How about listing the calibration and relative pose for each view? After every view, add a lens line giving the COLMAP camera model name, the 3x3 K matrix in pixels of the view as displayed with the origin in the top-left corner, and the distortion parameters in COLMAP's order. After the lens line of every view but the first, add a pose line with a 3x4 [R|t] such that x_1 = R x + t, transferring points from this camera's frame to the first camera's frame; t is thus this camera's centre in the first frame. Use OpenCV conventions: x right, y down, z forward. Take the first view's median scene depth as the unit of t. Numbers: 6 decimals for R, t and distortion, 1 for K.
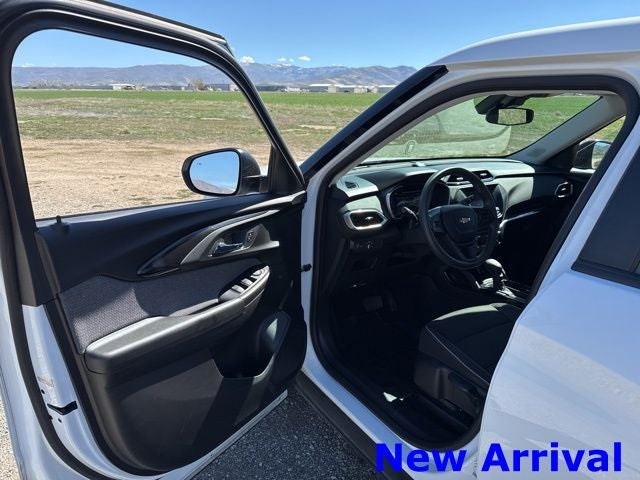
lens RADIAL K [[456.6, 0, 320.0], [0, 456.6, 240.0], [0, 0, 1]] dist [0.004801, -0.006638]
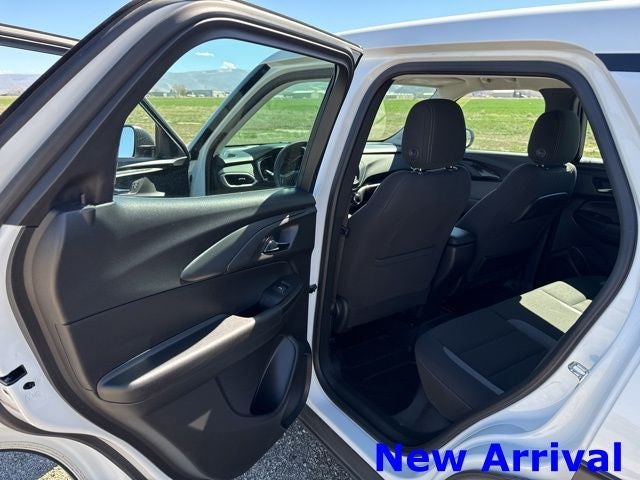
lens RADIAL K [[456.6, 0, 320.0], [0, 456.6, 240.0], [0, 0, 1]] dist [0.004801, -0.006638]
pose [[0.999475, -0.009848, 0.030879, 0.216666], [0.010238, 0.999870, -0.012496, 0.109137], [-0.030752, 0.012806, 0.999445, -0.247630]]
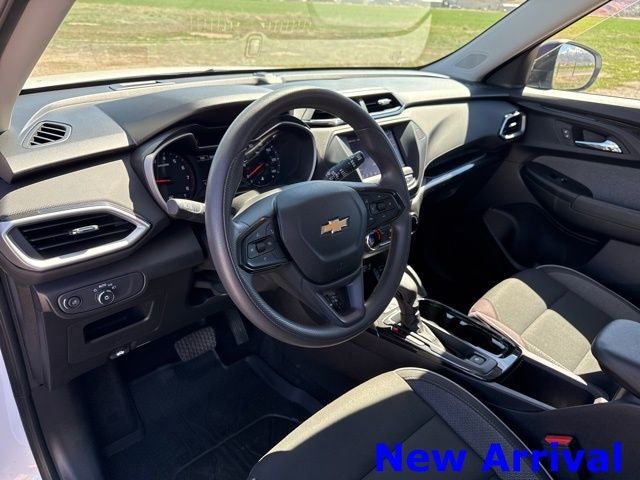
lens RADIAL K [[454.4, 0, 320.0], [0, 454.4, 240.0], [0, 0, 1]] dist [0.078448, -0.159299]
pose [[0.981906, -0.056013, 0.180894, 0.167968], [0.024443, 0.984751, 0.172243, -0.072806], [-0.187784, -0.164705, 0.968302, 0.444305]]
